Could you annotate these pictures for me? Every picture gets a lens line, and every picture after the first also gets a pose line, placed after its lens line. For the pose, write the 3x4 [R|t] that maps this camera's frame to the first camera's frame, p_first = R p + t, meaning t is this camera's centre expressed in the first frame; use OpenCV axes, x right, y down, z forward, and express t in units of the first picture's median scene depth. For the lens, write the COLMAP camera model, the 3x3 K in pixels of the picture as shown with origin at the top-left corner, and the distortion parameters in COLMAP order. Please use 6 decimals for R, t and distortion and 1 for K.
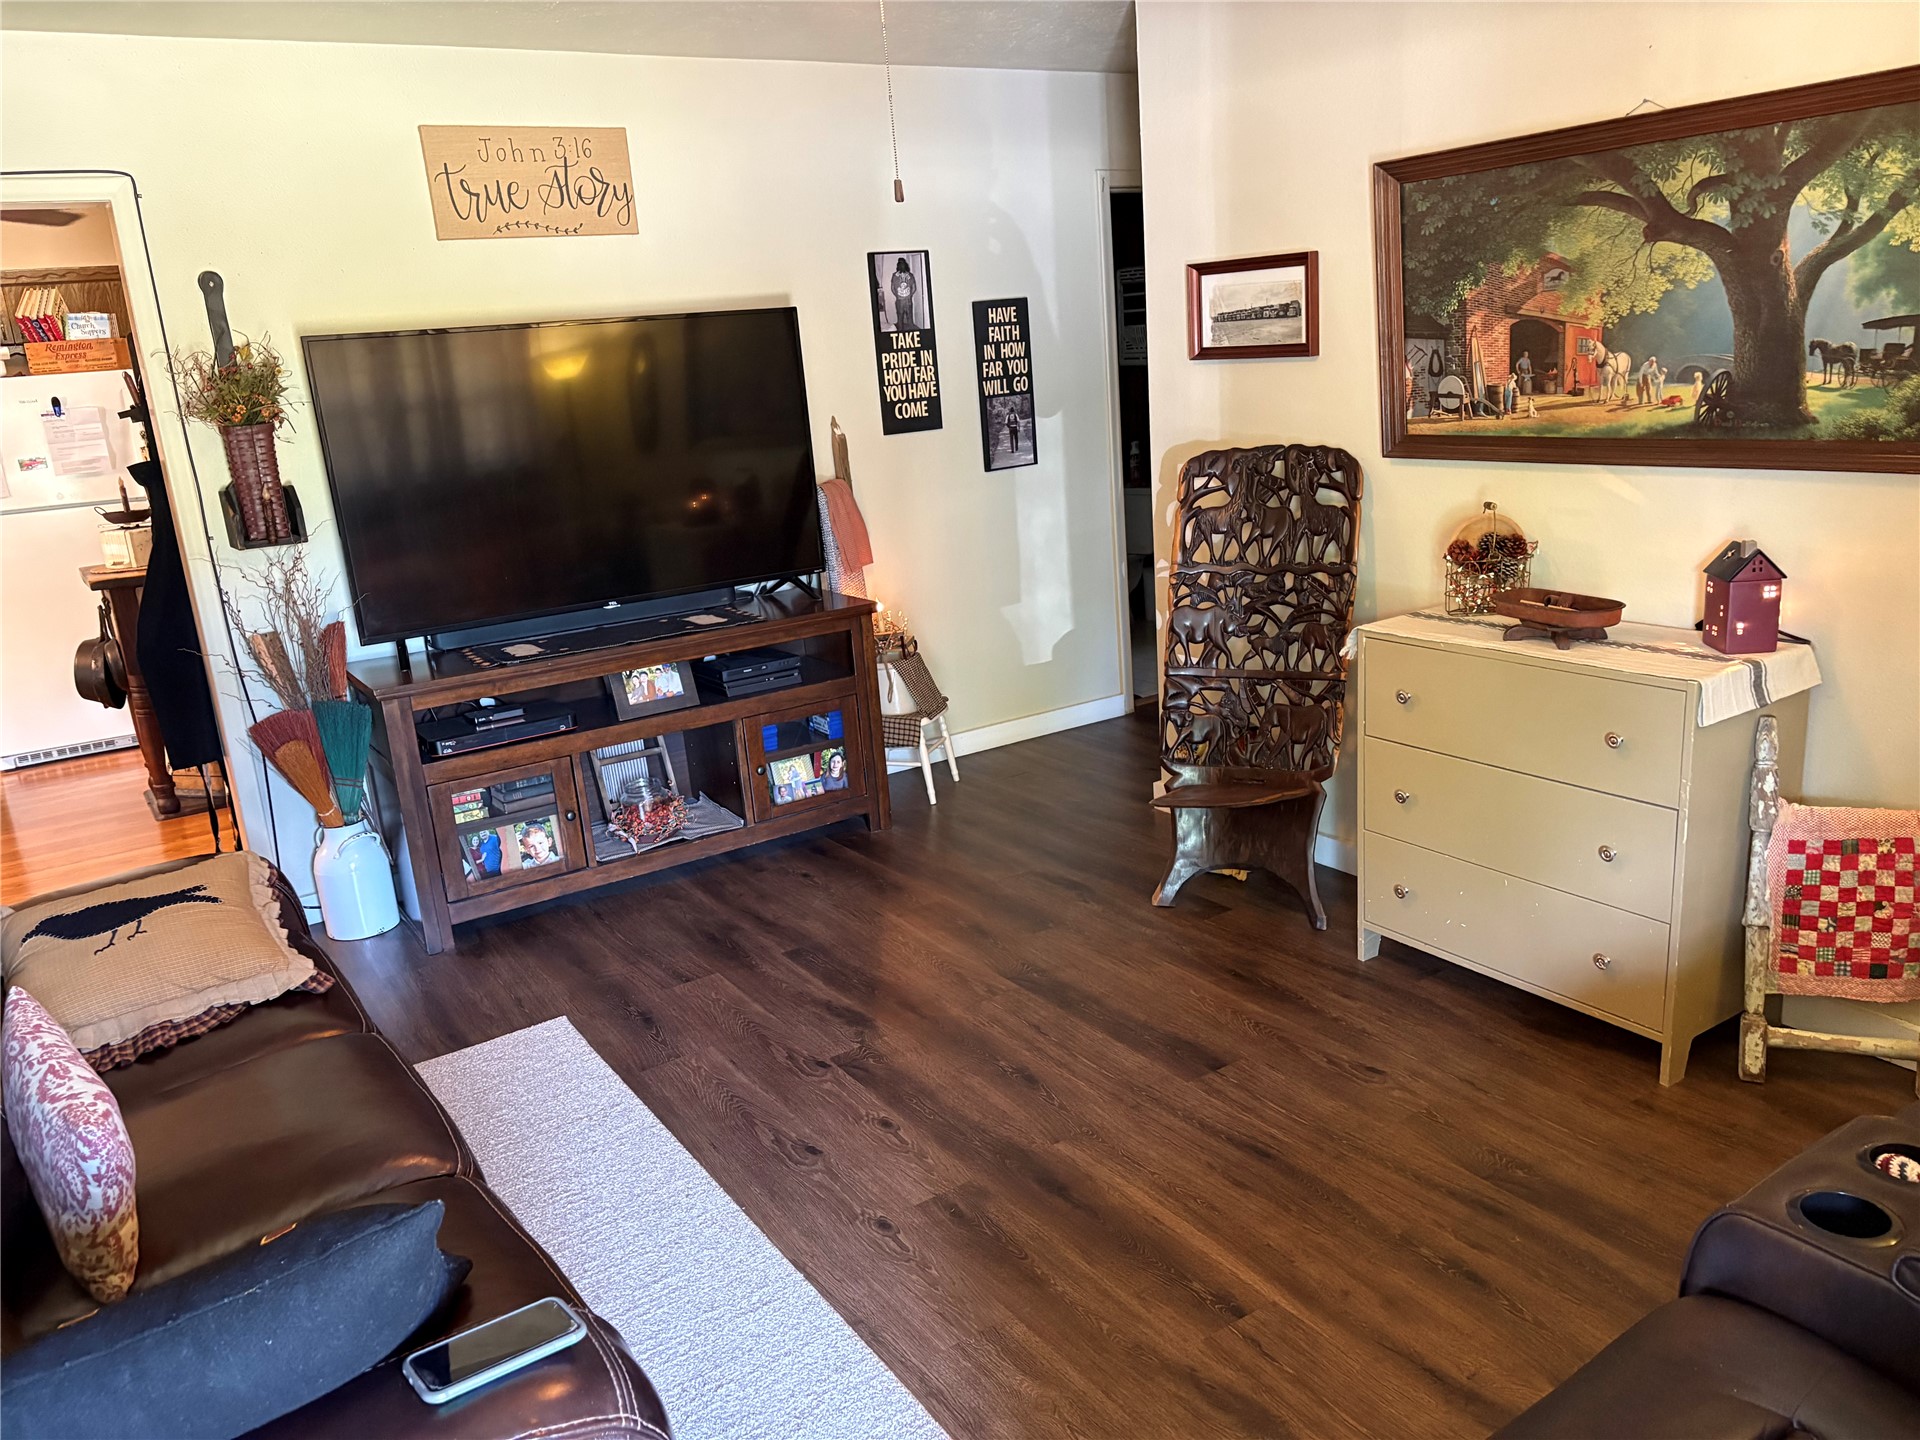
lens RADIAL K [[1433.1, 0, 954.6], [0, 1433.1, 719.2], [0, 0, 1]] dist [0.045724, -0.053186]
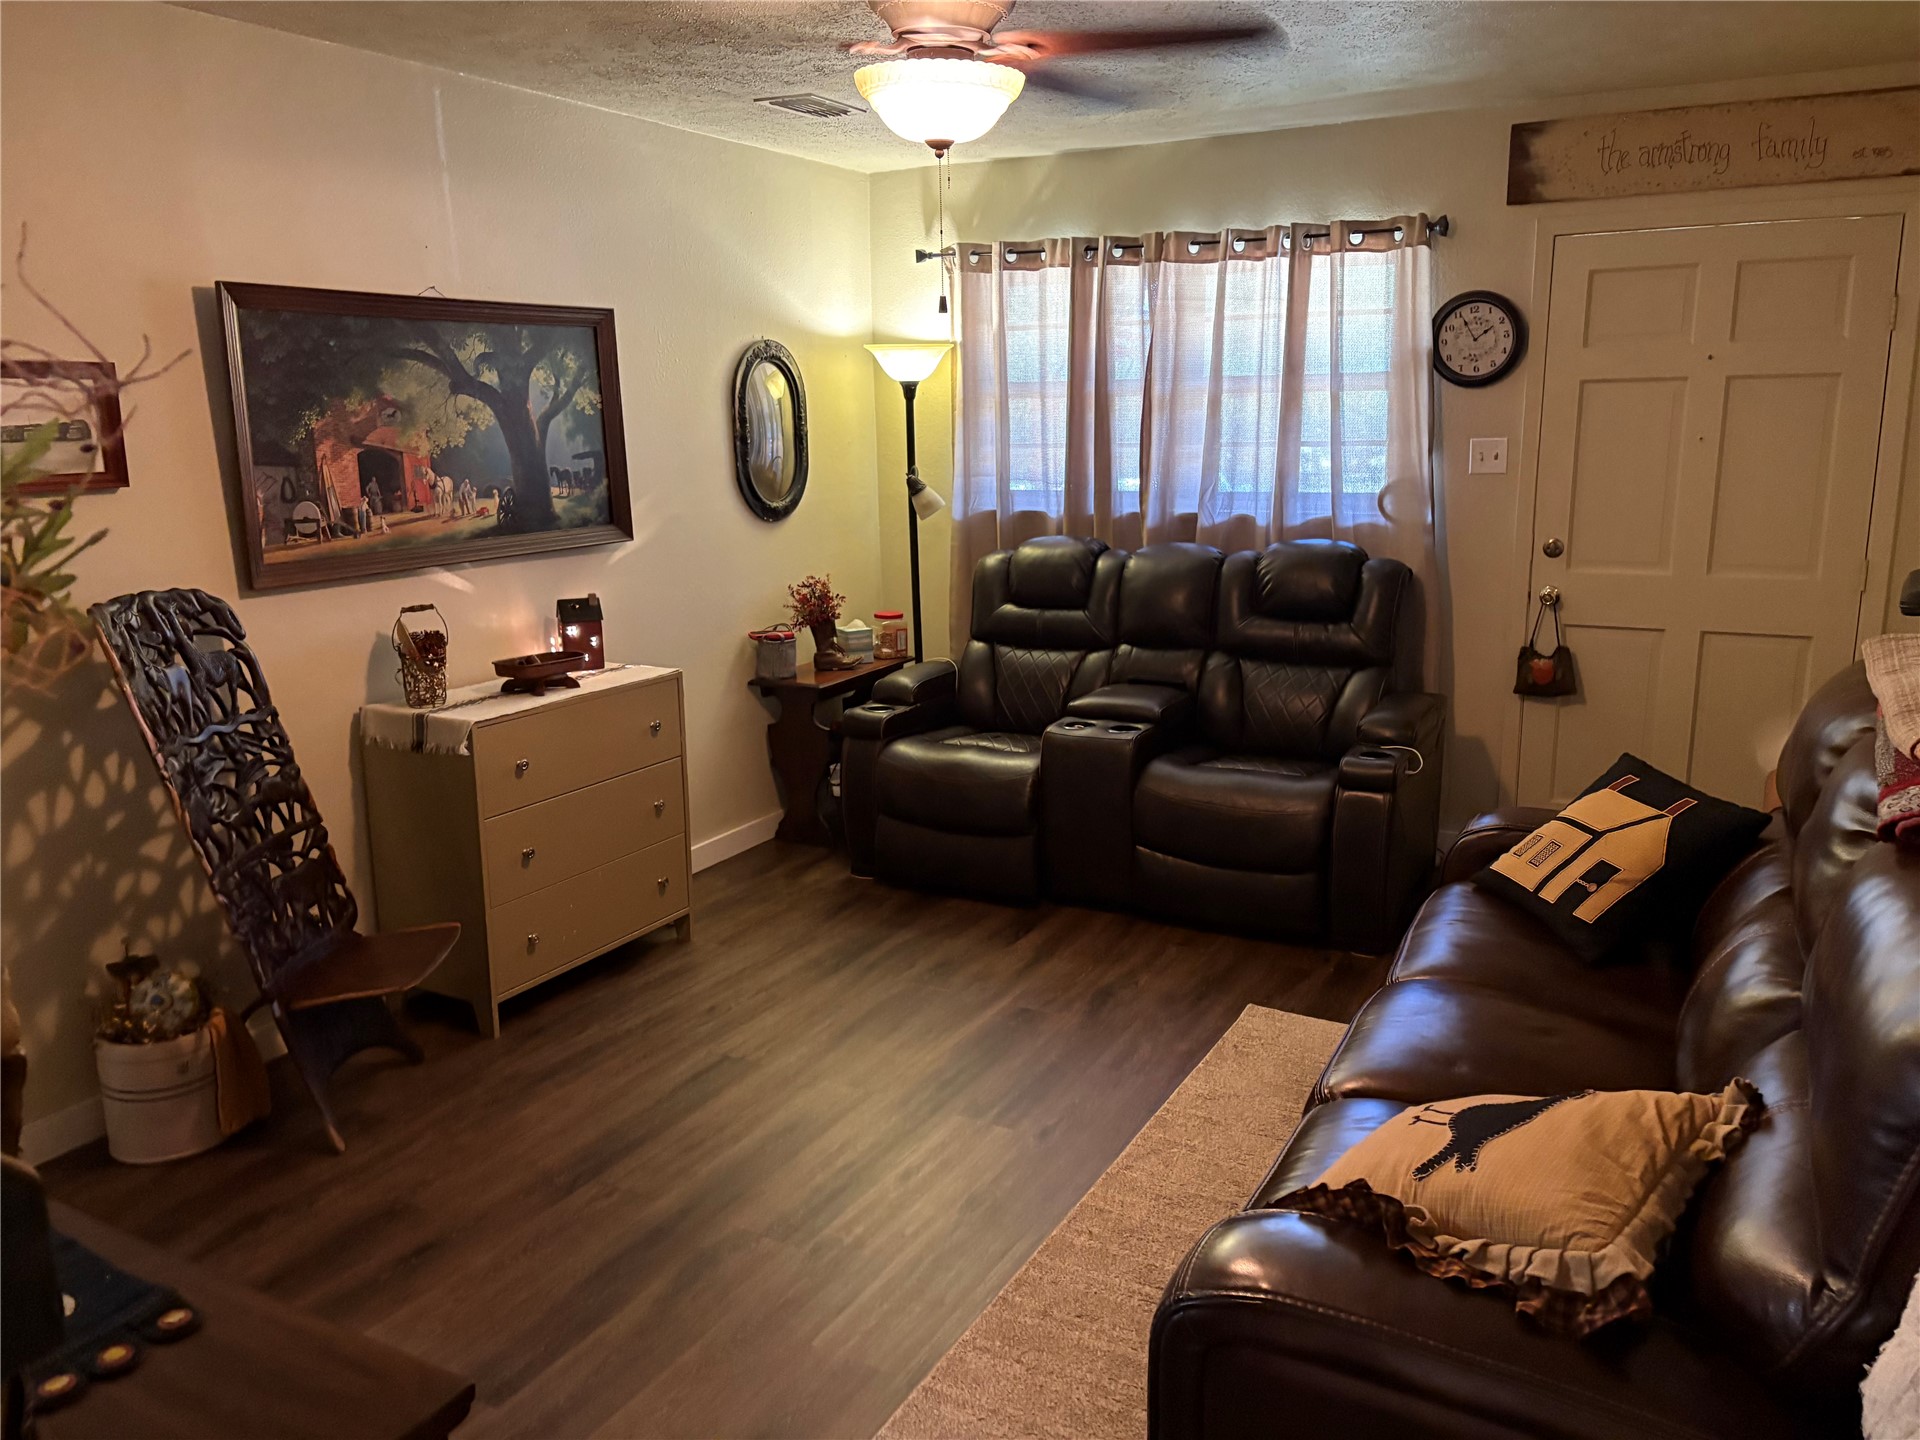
lens RADIAL K [[1433.1, 0, 958.6], [0, 1433.1, 718.0], [0, 0, 1]] dist [0.045724, -0.053186]
pose [[-0.469892, -0.109049, 0.875962, -0.867199], [0.276004, 0.924435, 0.263140, -0.260104], [-0.838465, 0.365416, -0.404287, 1.183618]]
